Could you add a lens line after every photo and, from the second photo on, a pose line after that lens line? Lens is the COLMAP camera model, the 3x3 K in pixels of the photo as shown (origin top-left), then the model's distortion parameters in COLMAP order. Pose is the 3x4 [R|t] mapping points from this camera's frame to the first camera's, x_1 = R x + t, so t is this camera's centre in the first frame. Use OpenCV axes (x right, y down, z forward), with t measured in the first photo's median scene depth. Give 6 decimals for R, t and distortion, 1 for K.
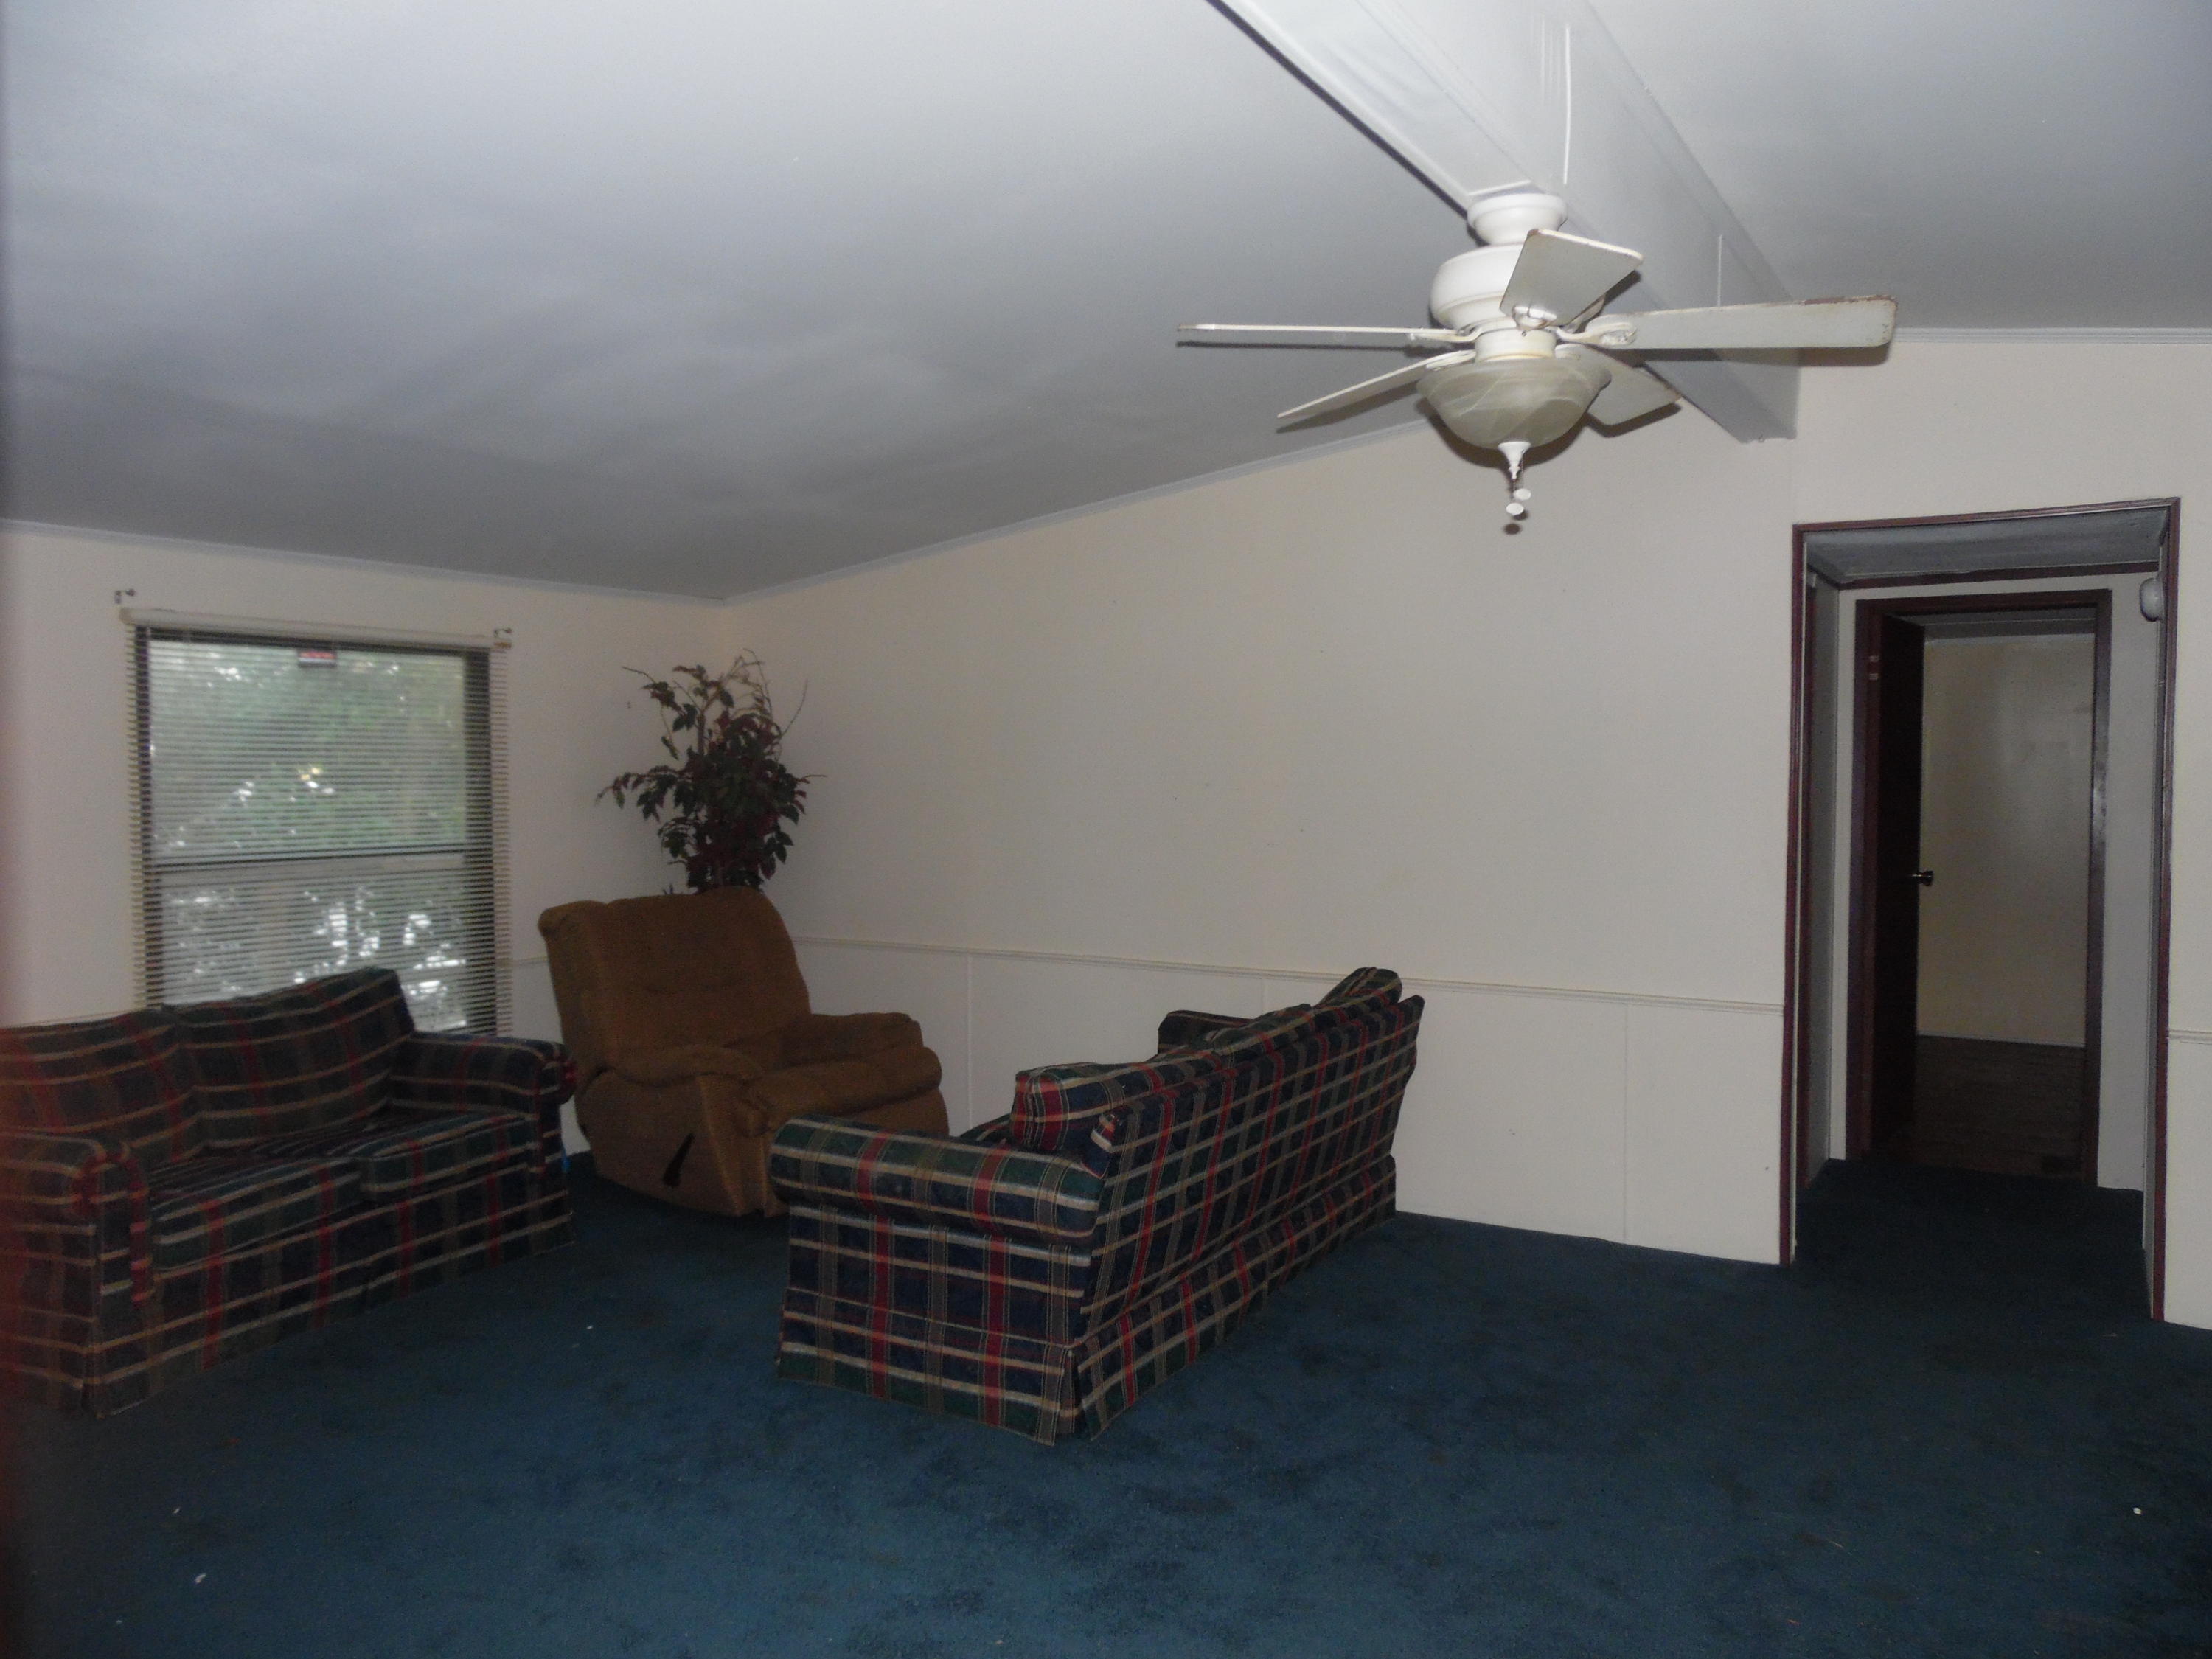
lens RADIAL K [[1649.7, 0, 1098.6], [0, 1649.7, 825.2], [0, 0, 1]] dist [-0.039617, 0.082932]
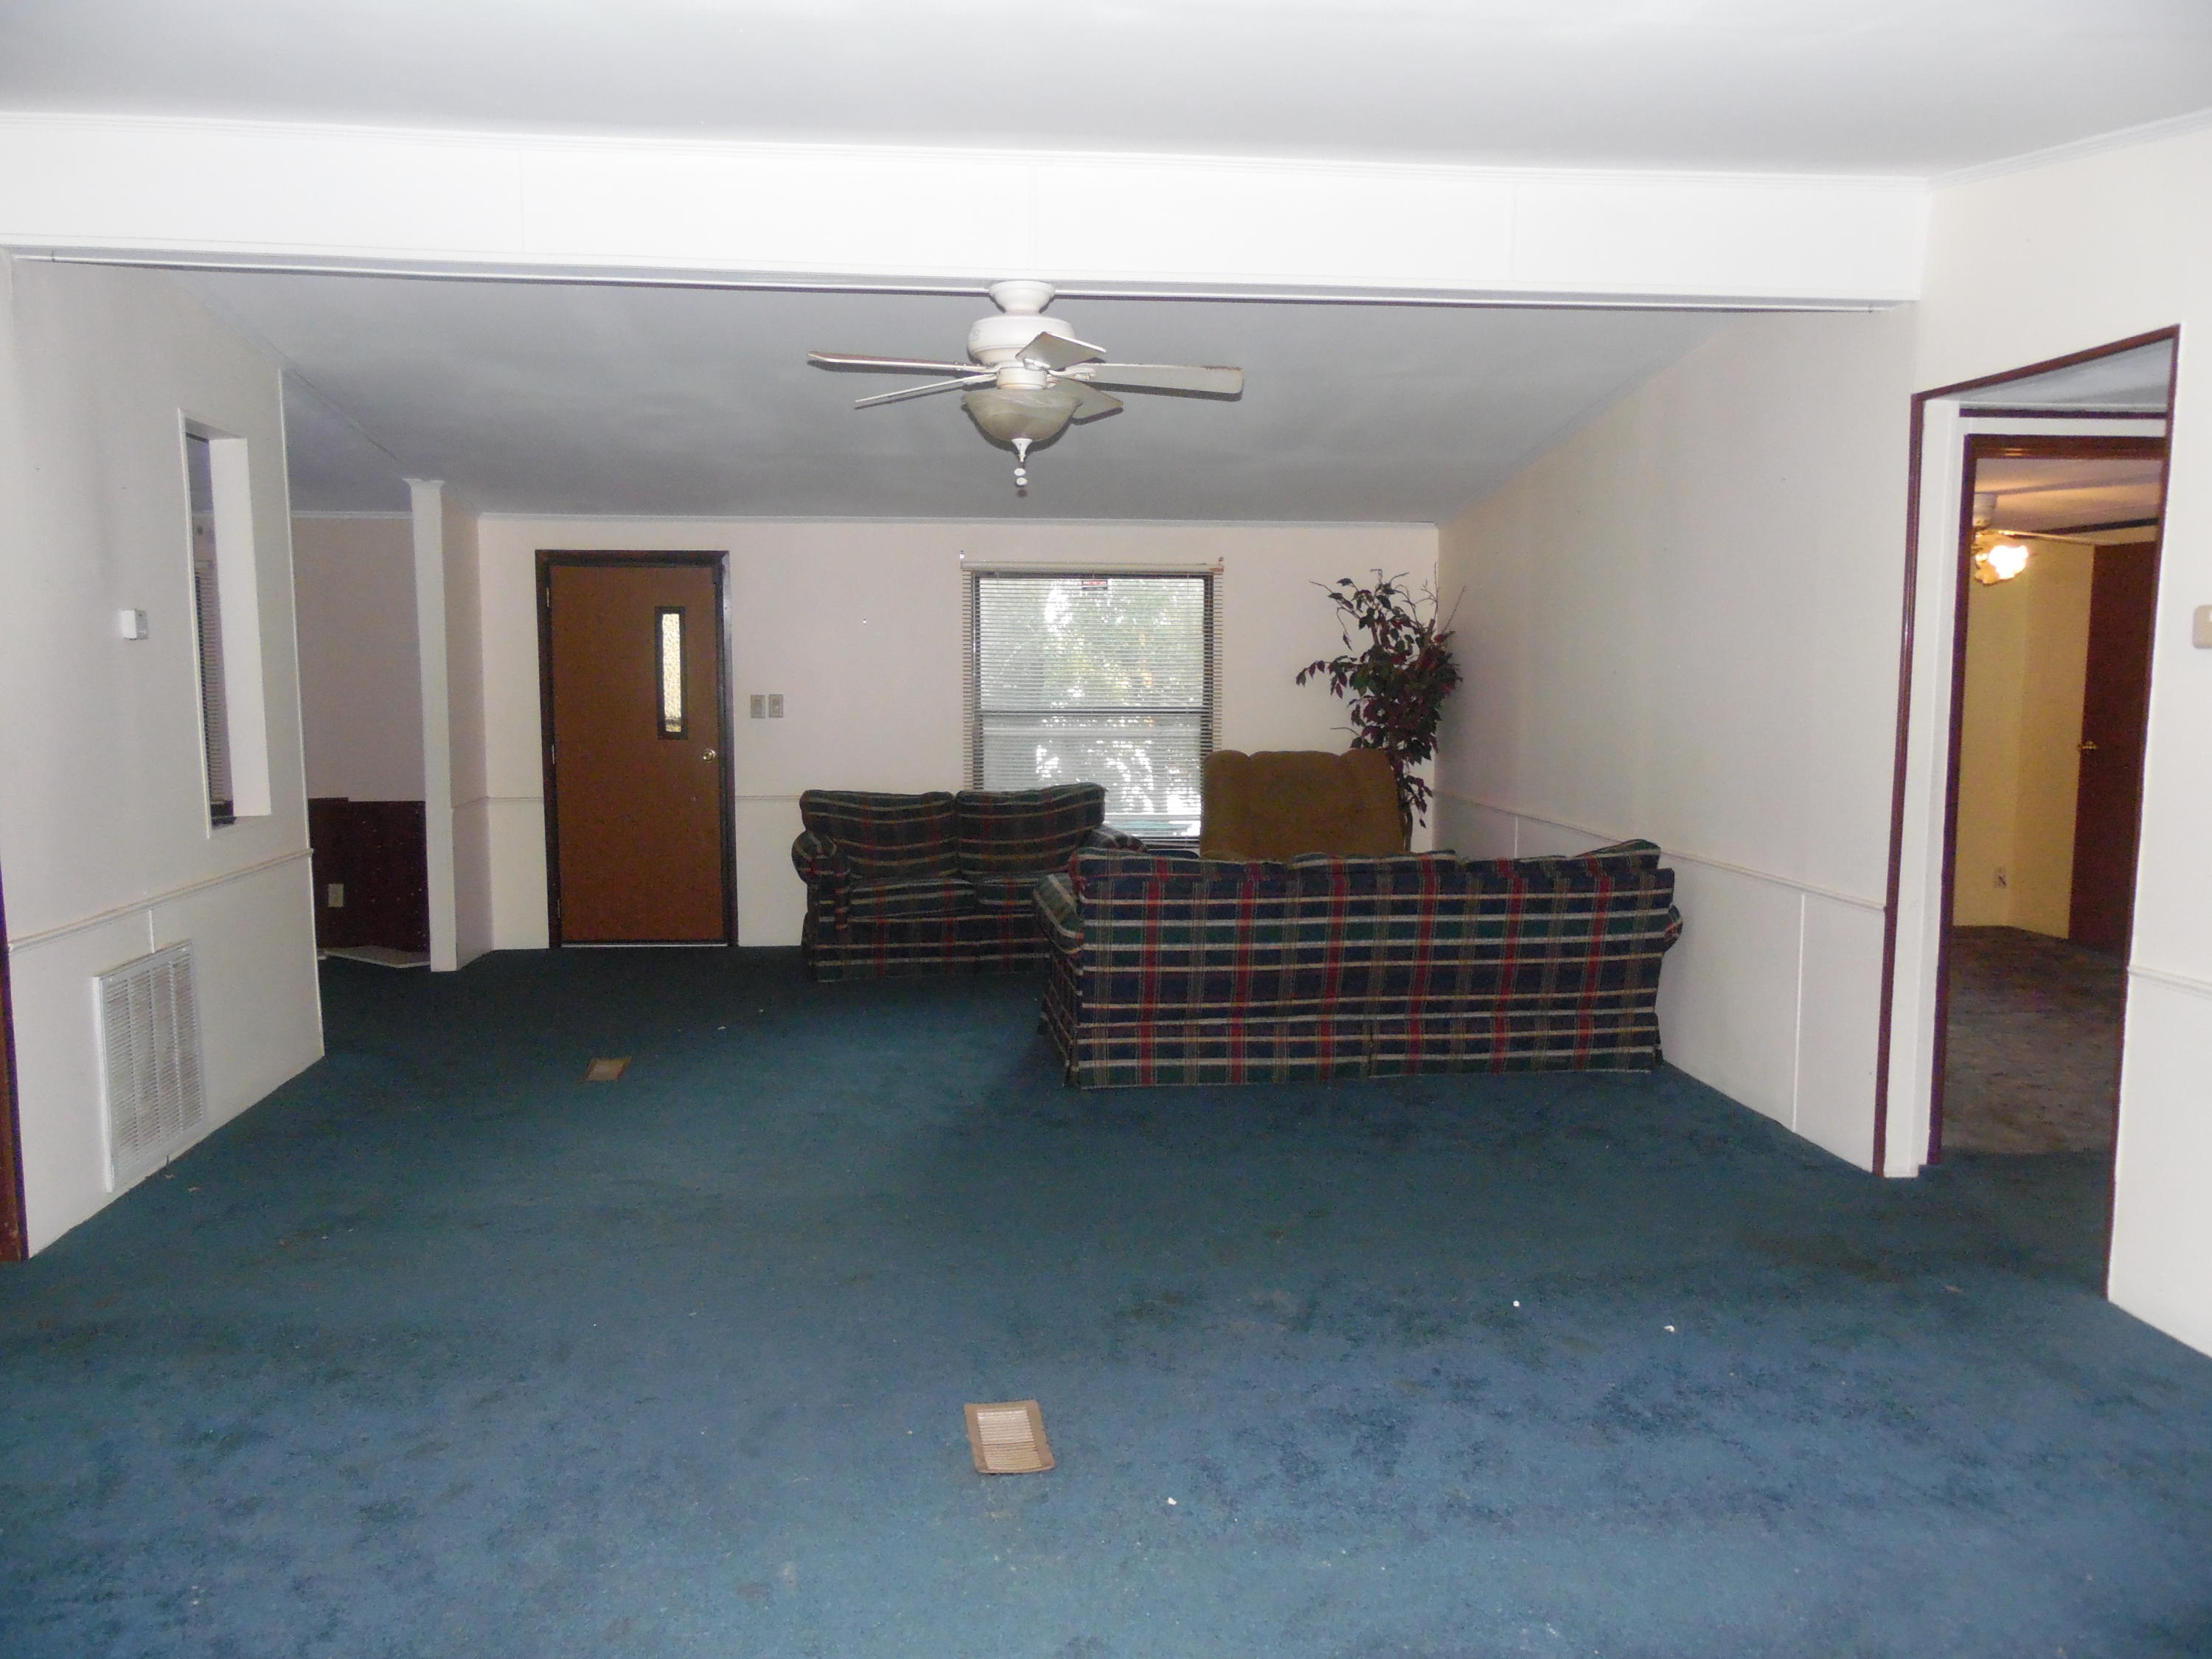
lens RADIAL K [[1649.7, 0, 1098.6], [0, 1649.7, 825.2], [0, 0, 1]] dist [-0.039617, 0.082932]
pose [[0.602656, 0.083154, -0.793657, 0.966379], [-0.036080, 0.996378, 0.076996, 0.006748], [0.797185, -0.017767, 0.603473, 0.068703]]
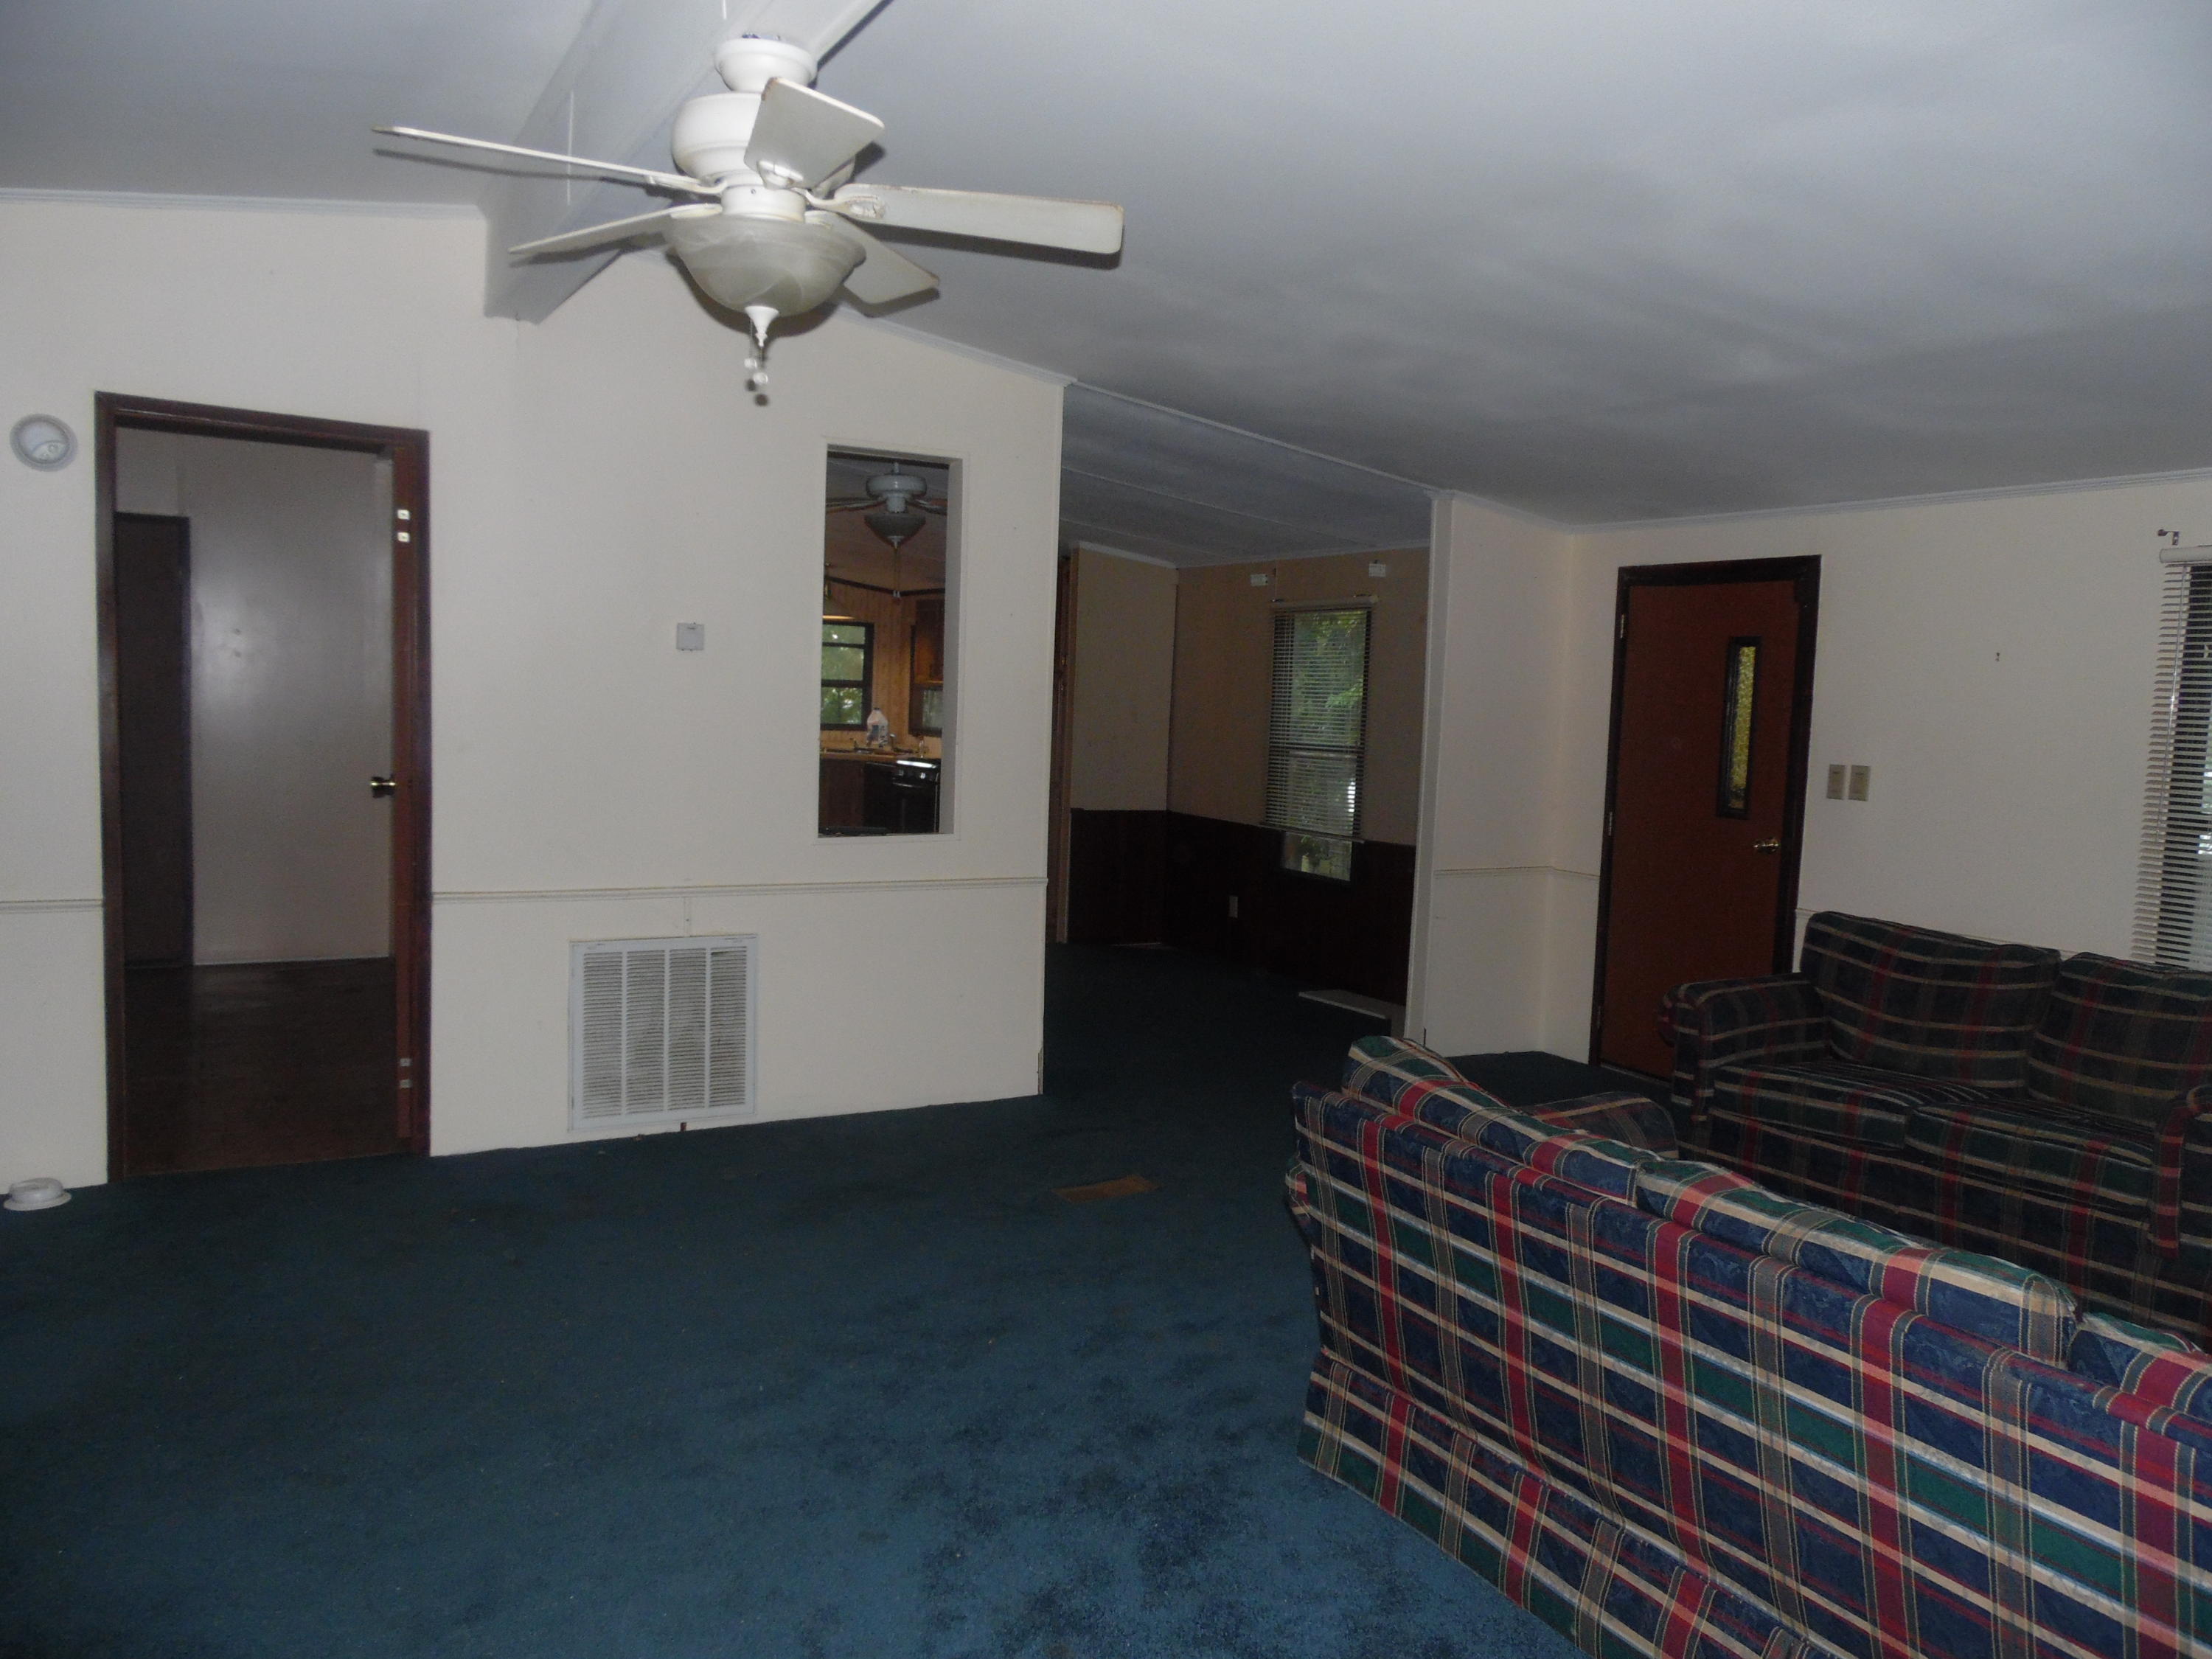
lens RADIAL K [[1649.7, 0, 1098.6], [0, 1649.7, 825.2], [0, 0, 1]] dist [-0.039617, 0.082932]
pose [[-0.502273, 0.056971, -0.862830, 0.615383], [-0.071260, 0.991706, 0.106963, -0.031334], [0.861768, 0.115209, -0.494048, 1.034200]]
